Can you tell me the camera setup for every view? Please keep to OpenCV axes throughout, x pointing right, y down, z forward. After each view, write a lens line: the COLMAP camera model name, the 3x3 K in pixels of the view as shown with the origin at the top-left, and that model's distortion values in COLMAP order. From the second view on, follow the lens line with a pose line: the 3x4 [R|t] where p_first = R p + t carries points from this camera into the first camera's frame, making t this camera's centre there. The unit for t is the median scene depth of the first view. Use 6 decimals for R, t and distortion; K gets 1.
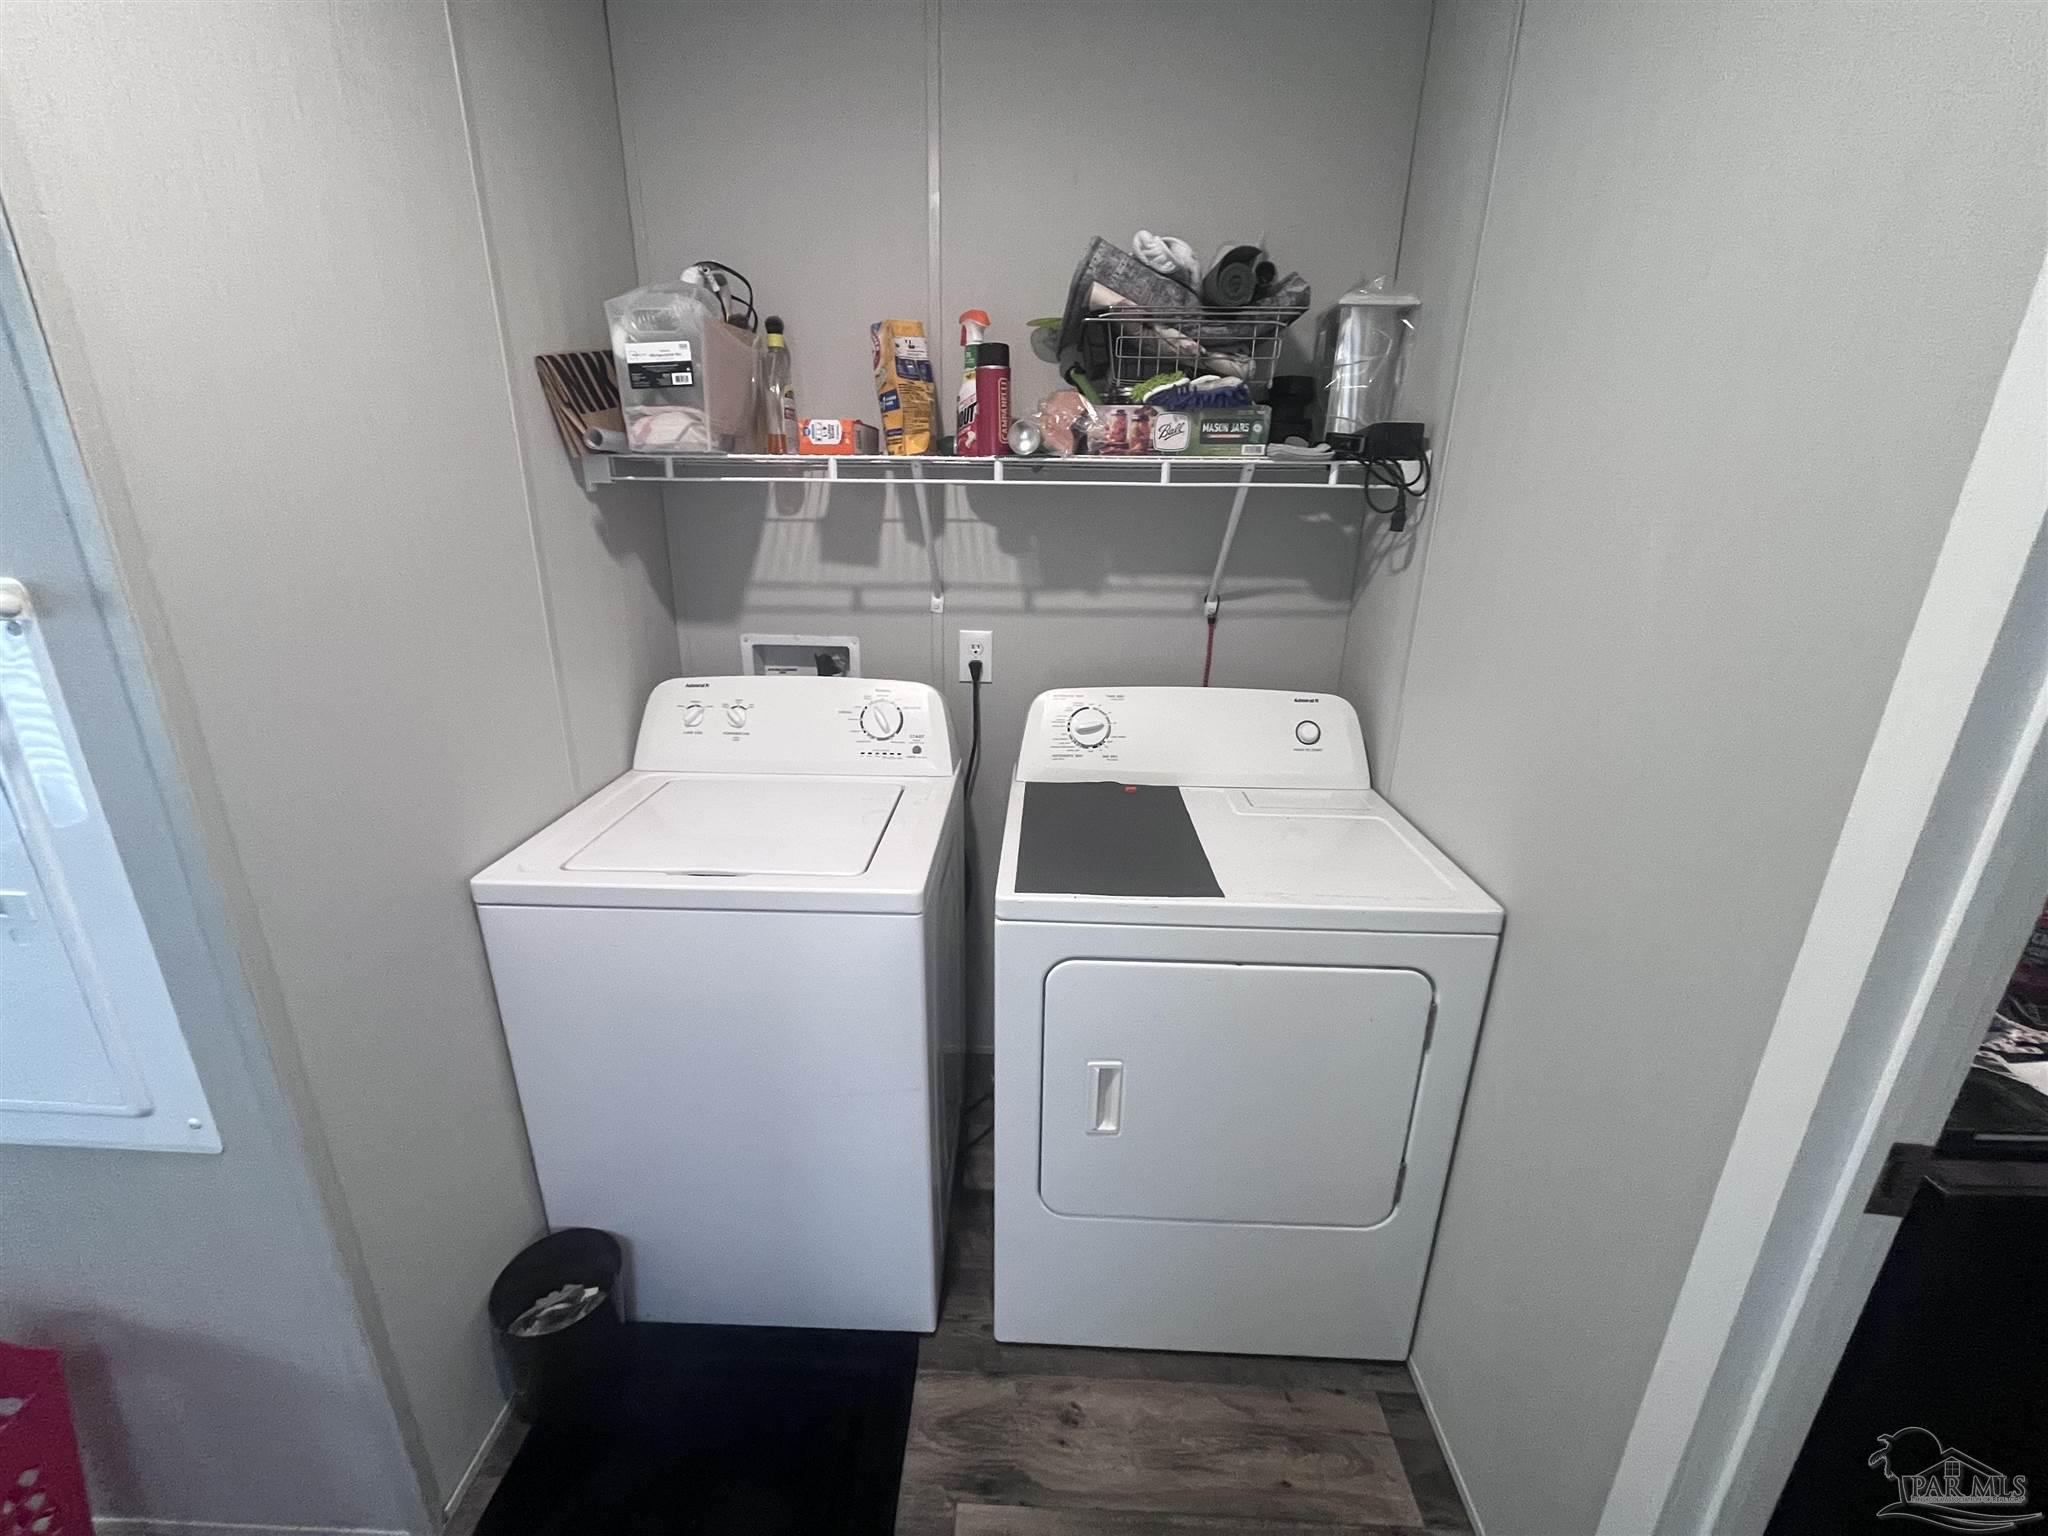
lens RADIAL K [[822.4, 0, 1017.3], [0, 822.4, 768.5], [0, 0, 1]] dist [0.000787, -0.000239]
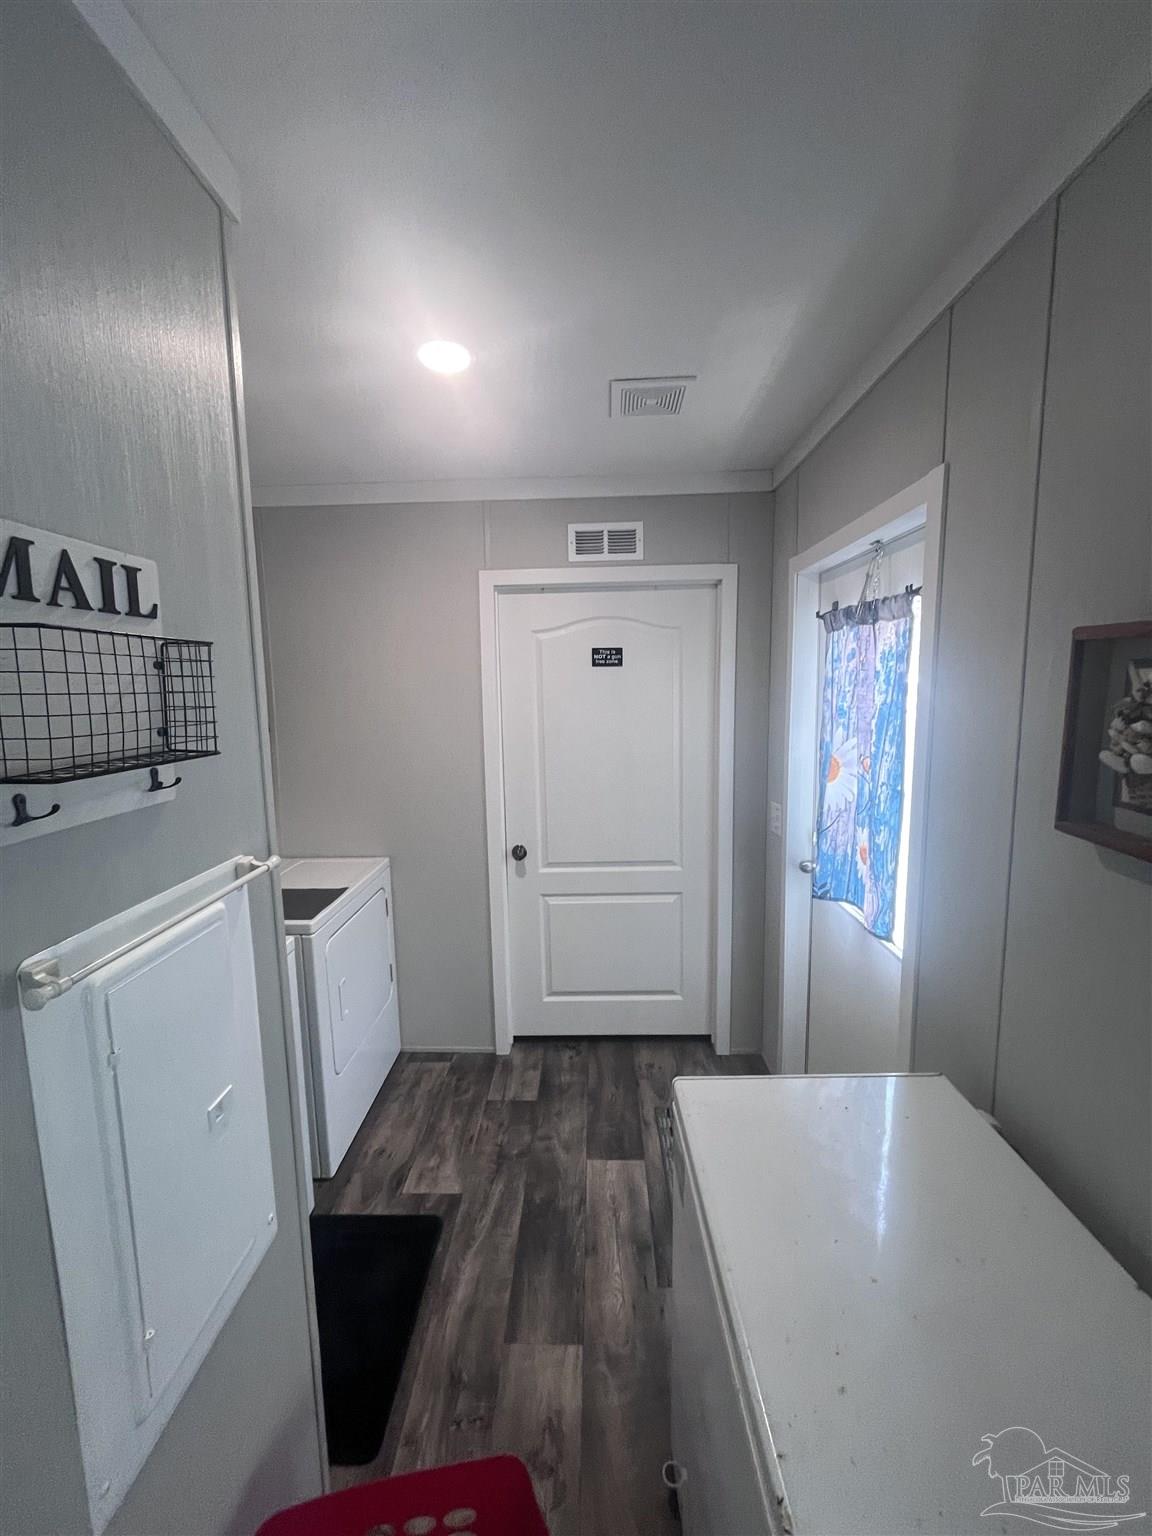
lens RADIAL K [[616.8, 0, 569.8], [0, 616.8, 772.7], [0, 0, 1]] dist [0.000787, -0.000239]
pose [[-0.004474, -0.144919, 0.989433, -1.399978], [0.325855, 0.935227, 0.138453, -0.188183], [-0.945409, 0.323031, 0.043038, 0.161011]]
